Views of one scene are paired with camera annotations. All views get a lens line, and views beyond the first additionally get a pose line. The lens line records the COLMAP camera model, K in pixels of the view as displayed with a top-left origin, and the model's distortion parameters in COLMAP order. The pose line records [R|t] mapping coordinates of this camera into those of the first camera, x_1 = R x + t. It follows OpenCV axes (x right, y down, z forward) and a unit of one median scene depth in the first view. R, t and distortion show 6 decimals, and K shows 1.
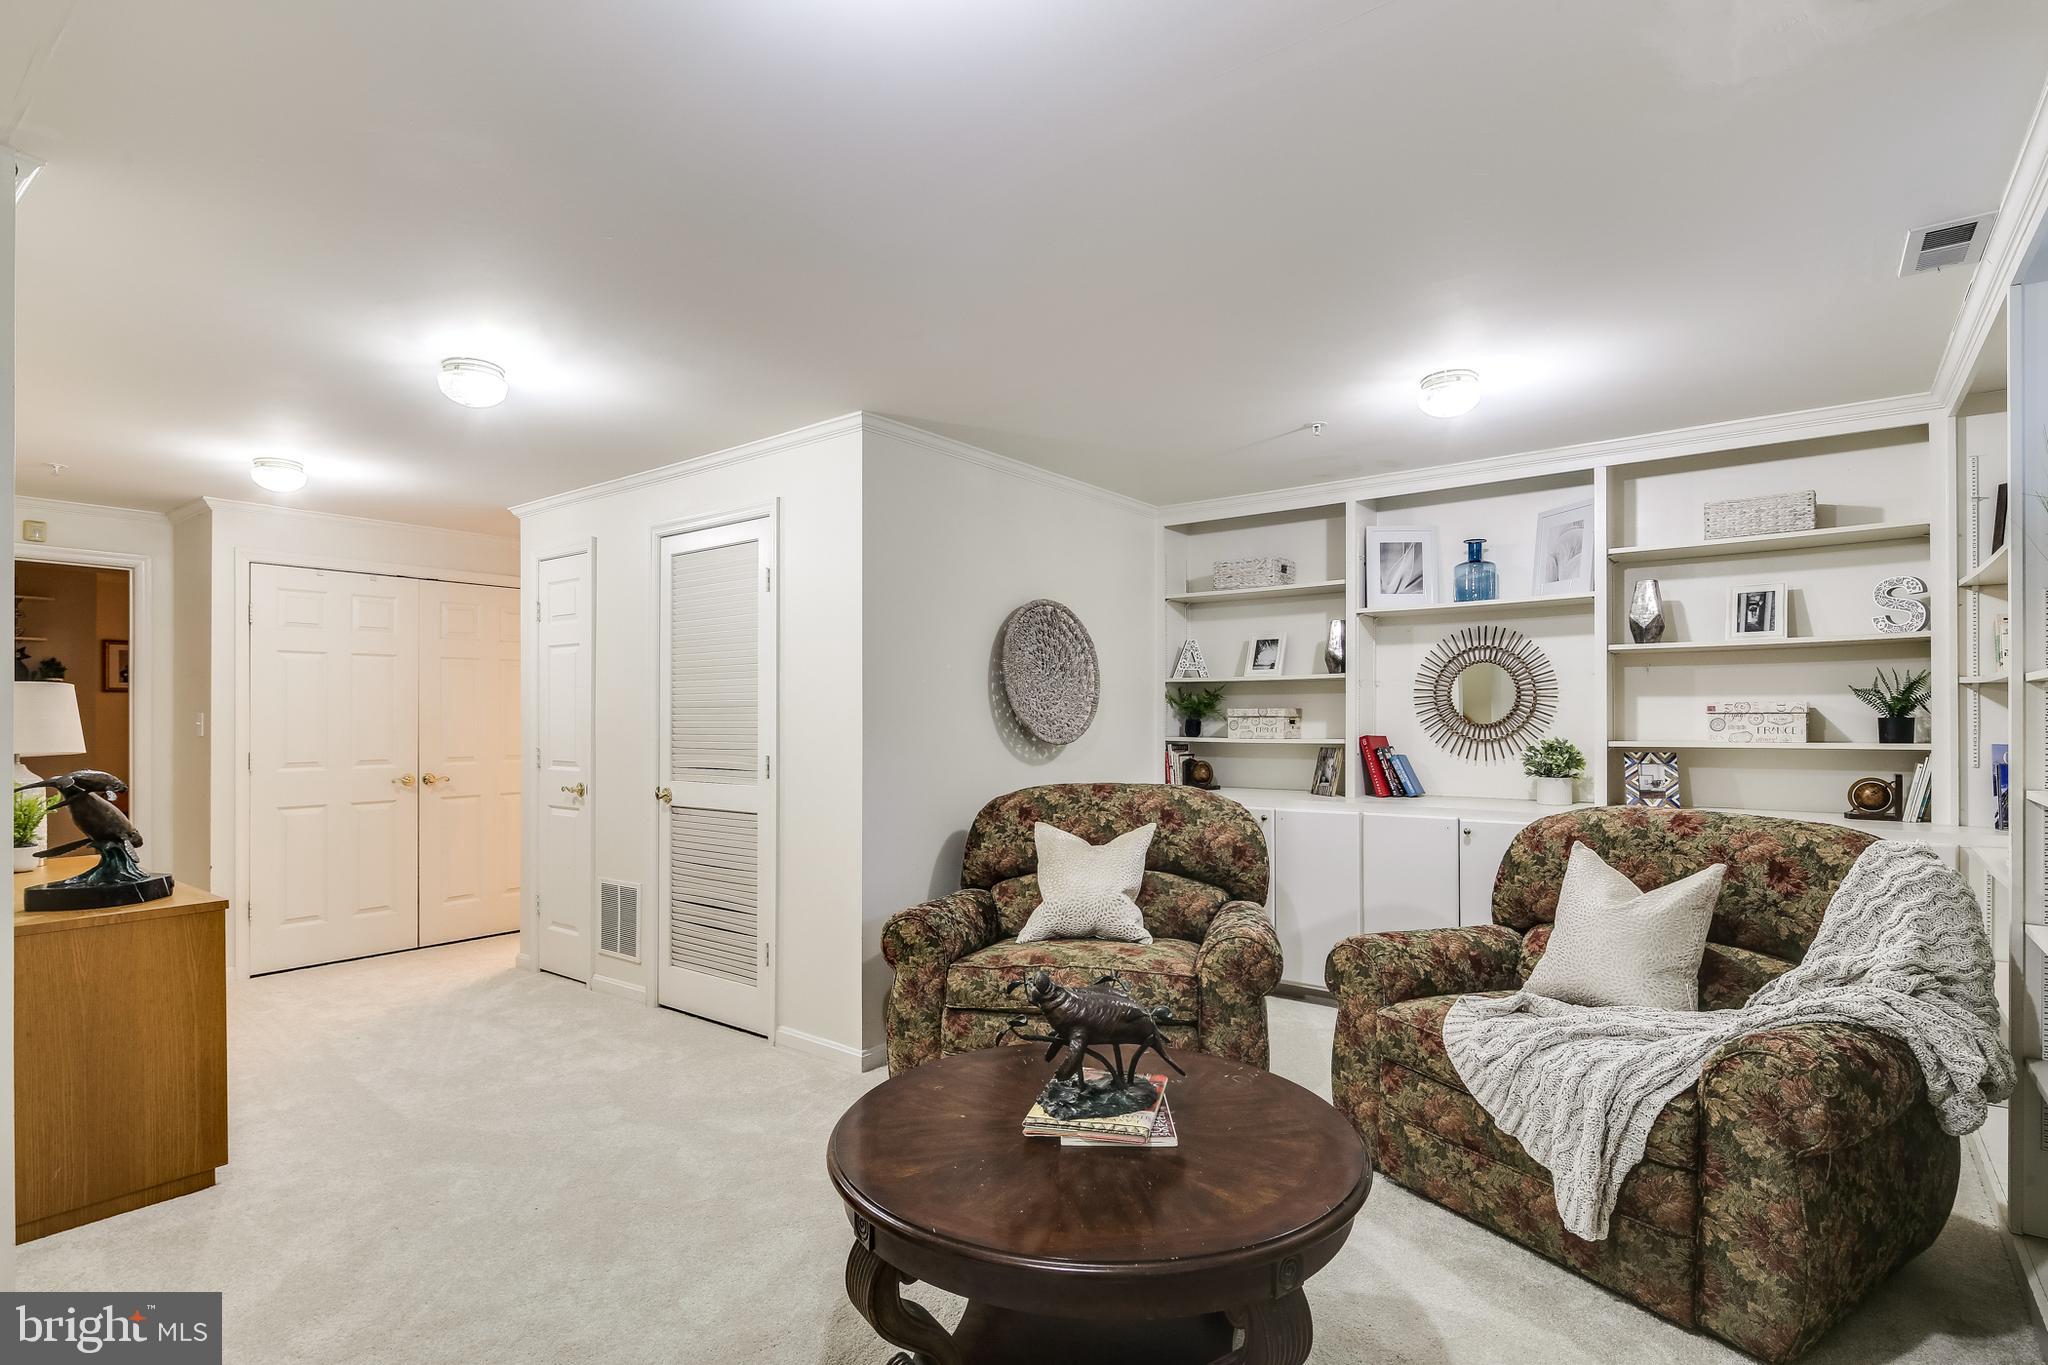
lens RADIAL K [[997.0, 0, 1025.7], [0, 997.0, 704.4], [0, 0, 1]] dist [-0.003226, -0.000963]
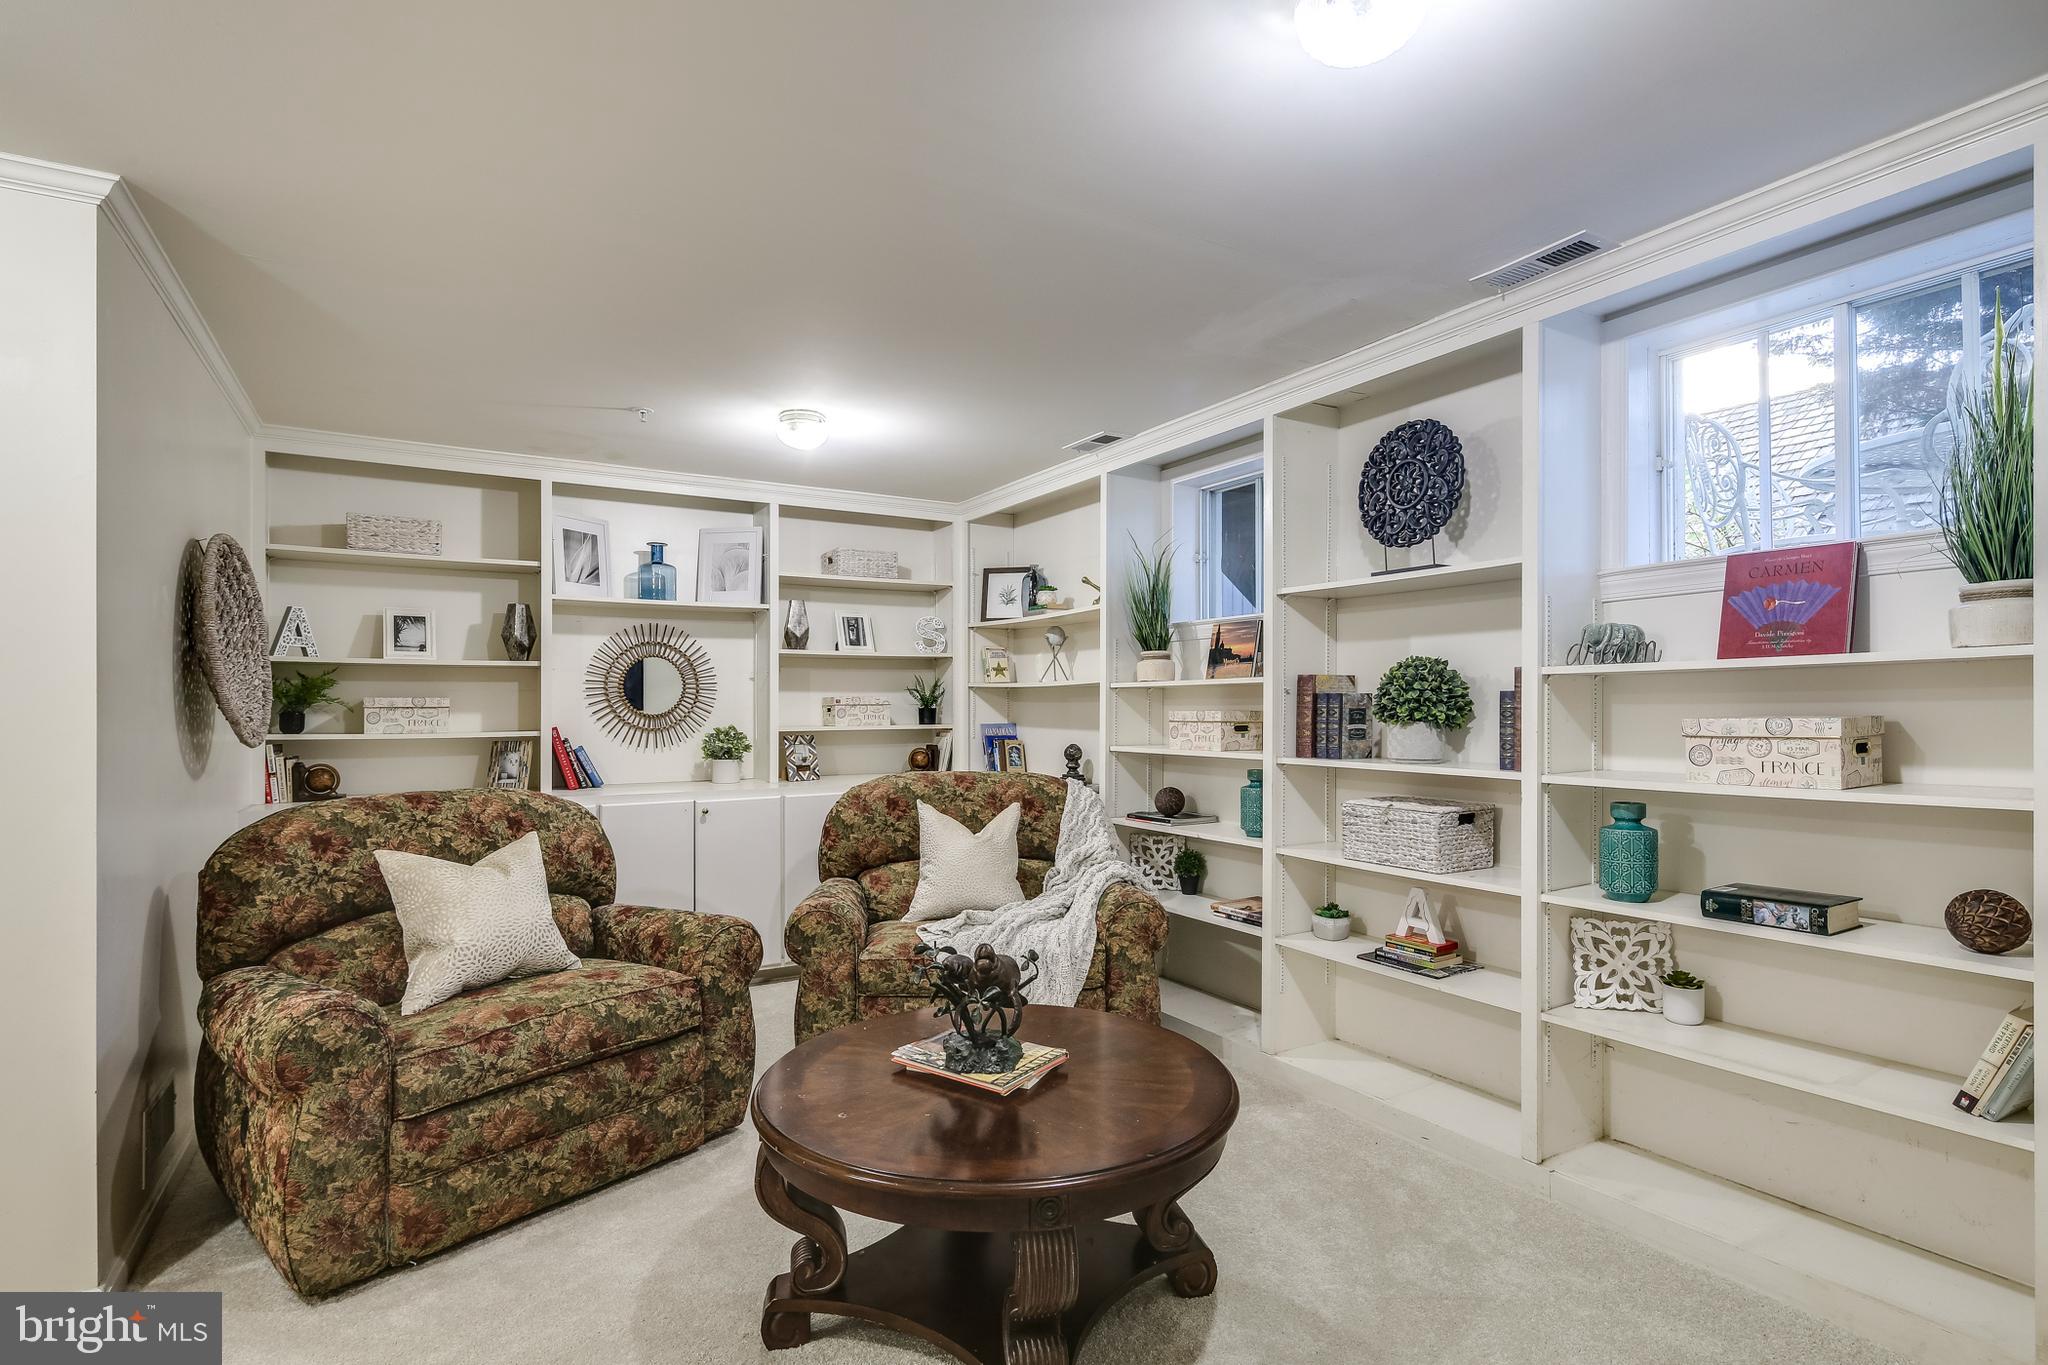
lens RADIAL K [[997.0, 0, 1022.3], [0, 997.0, 688.7], [0, 0, 1]] dist [-0.003226, -0.000963]
pose [[0.365716, 0.018894, 0.930535, -0.479770], [-0.010154, 0.999815, -0.016311, 0.006566], [-0.930671, -0.003483, 0.365840, 0.284187]]
